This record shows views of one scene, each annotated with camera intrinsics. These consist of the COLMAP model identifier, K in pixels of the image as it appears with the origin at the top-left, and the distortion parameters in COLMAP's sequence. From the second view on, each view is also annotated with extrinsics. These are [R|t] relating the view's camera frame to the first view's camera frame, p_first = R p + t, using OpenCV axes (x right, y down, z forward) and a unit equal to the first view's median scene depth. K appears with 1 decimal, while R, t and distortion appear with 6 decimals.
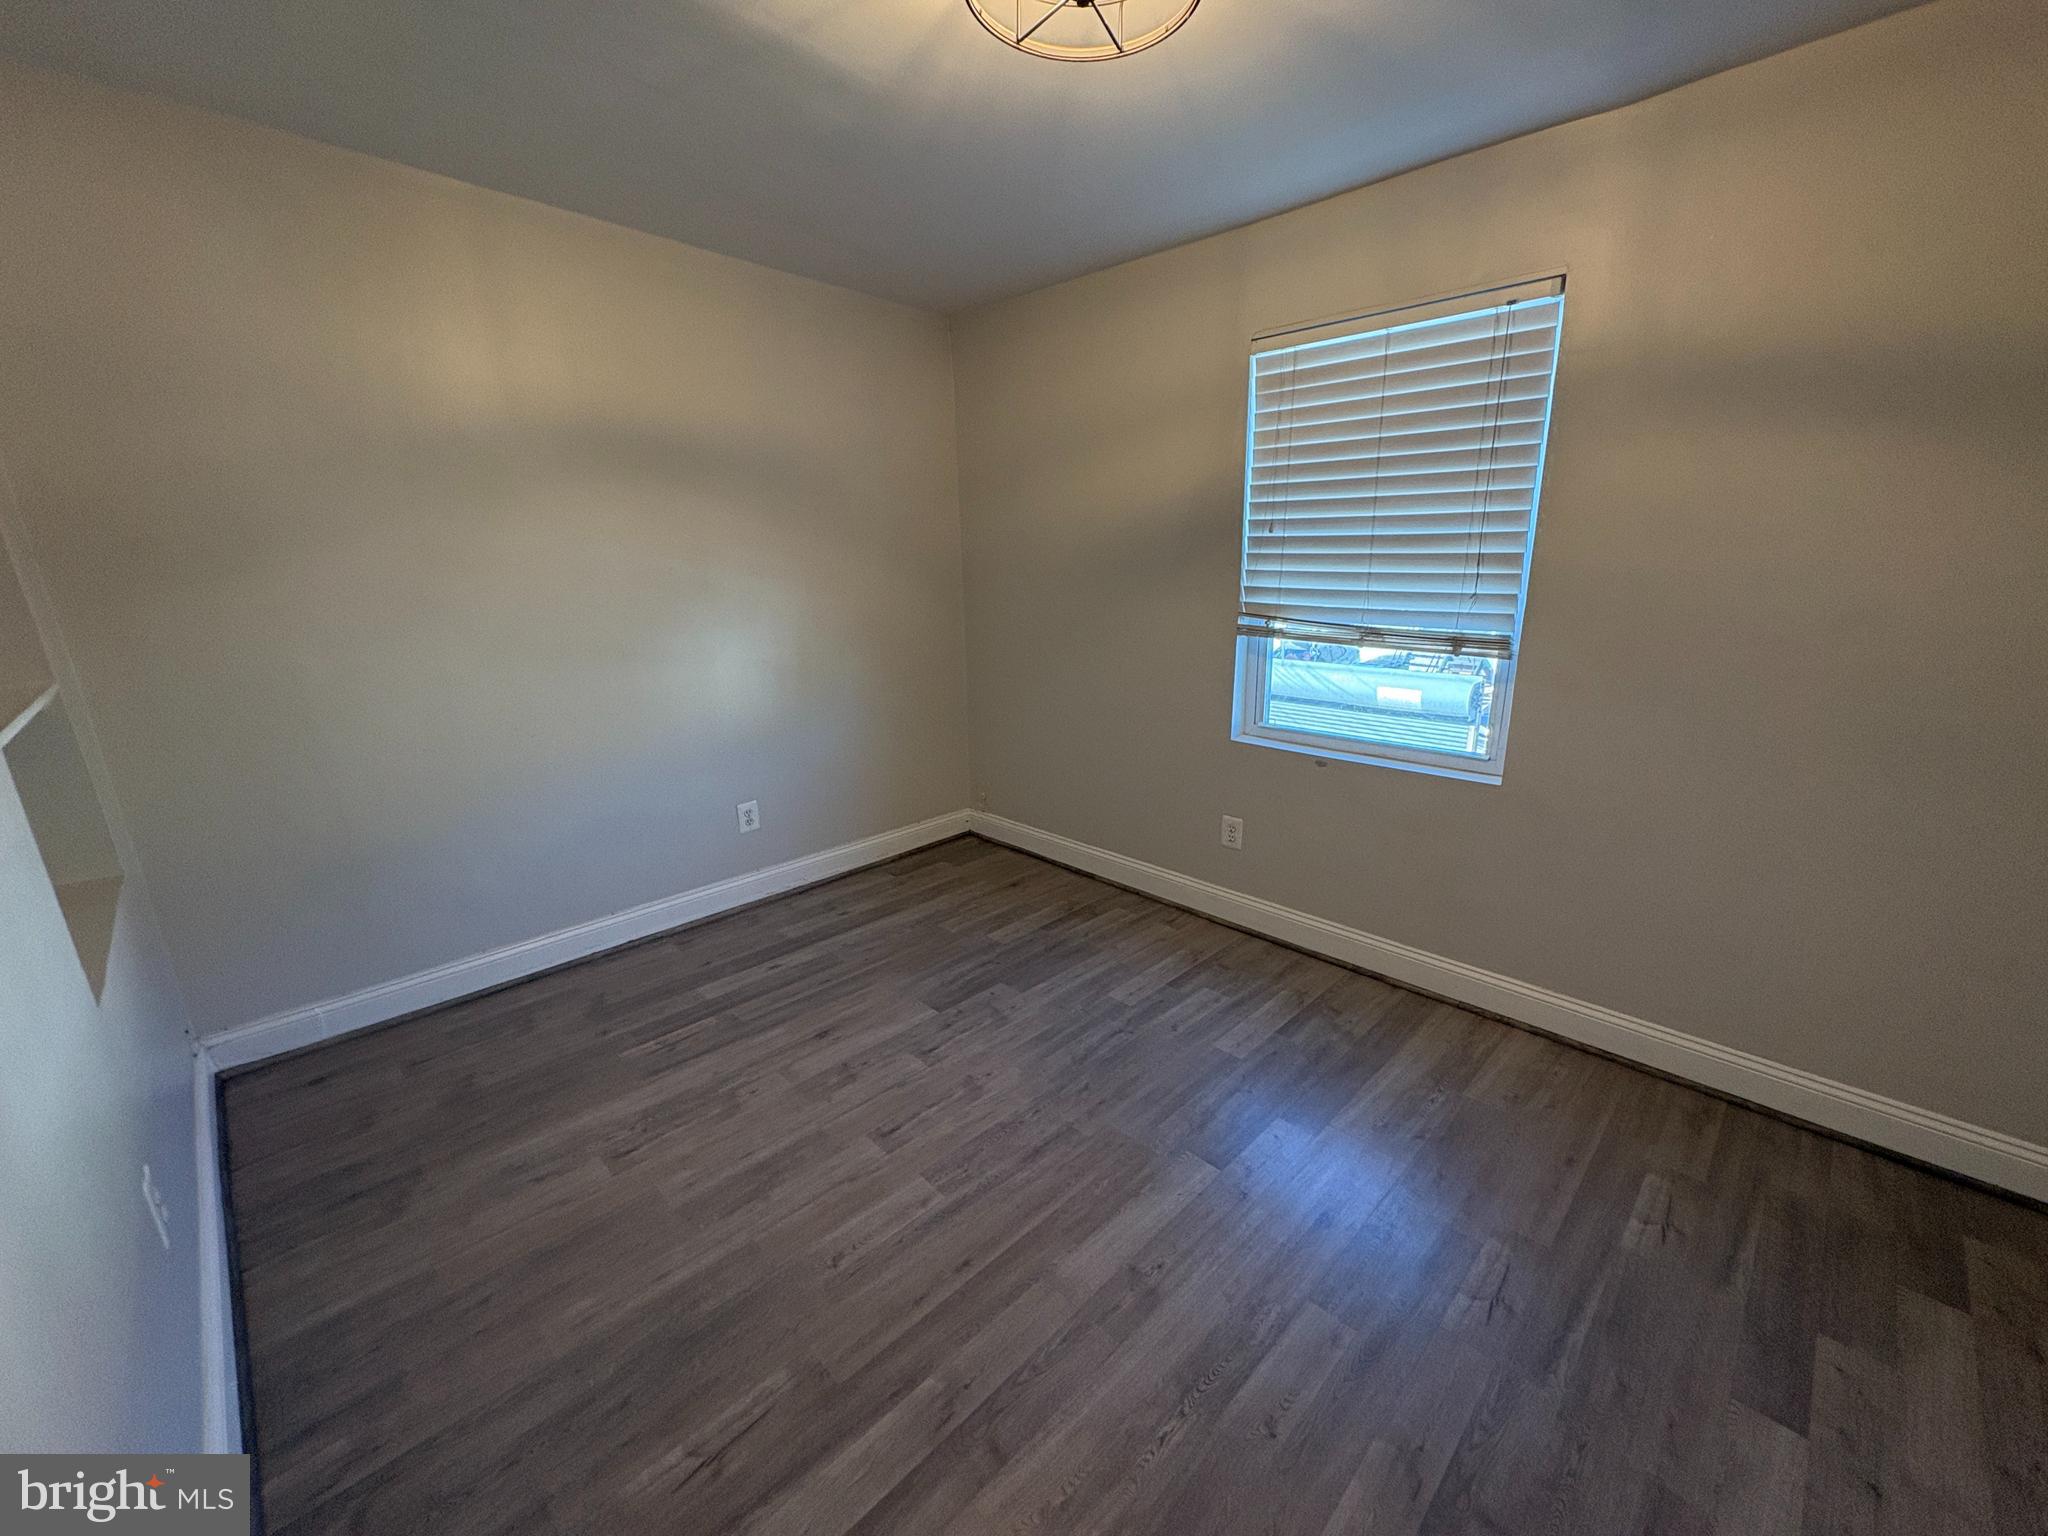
lens RADIAL K [[819.9, 0, 1031.6], [0, 819.9, 769.6], [0, 0, 1]] dist [-0.000969, 0.000371]
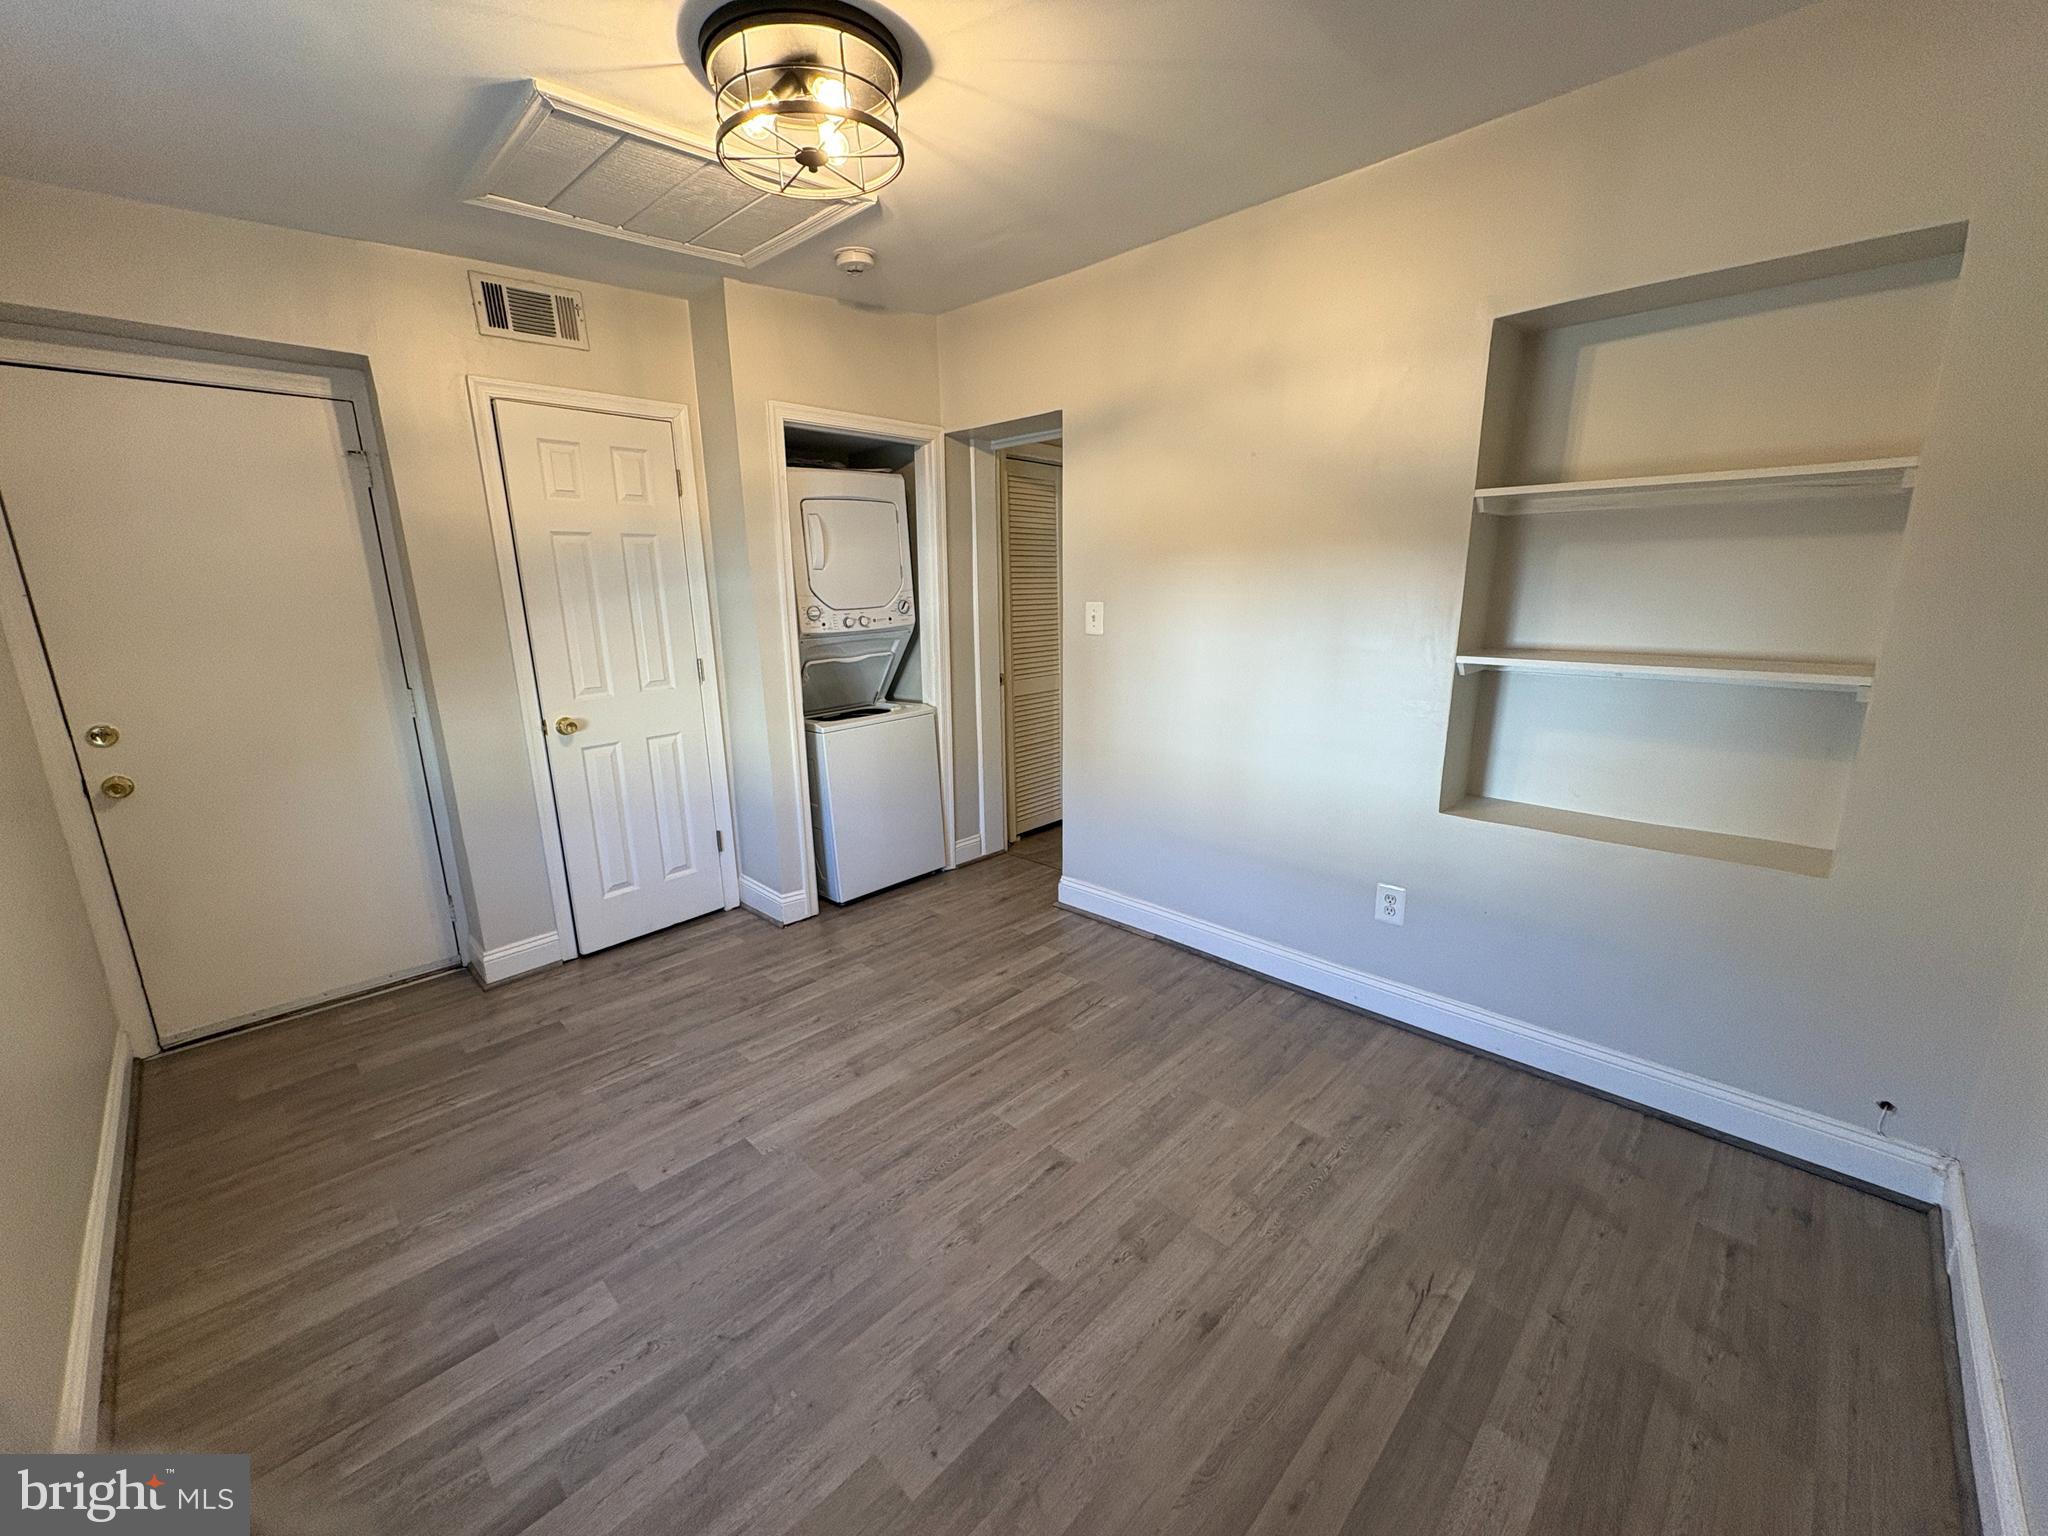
lens RADIAL K [[819.9, 0, 1023.1], [0, 819.9, 766.8], [0, 0, 1]] dist [-0.000969, 0.000371]
pose [[-0.999402, 0.033982, 0.006404, -0.167368], [0.032970, 0.880519, 0.472862, -0.462707], [0.010430, 0.472790, -0.881113, 1.735841]]
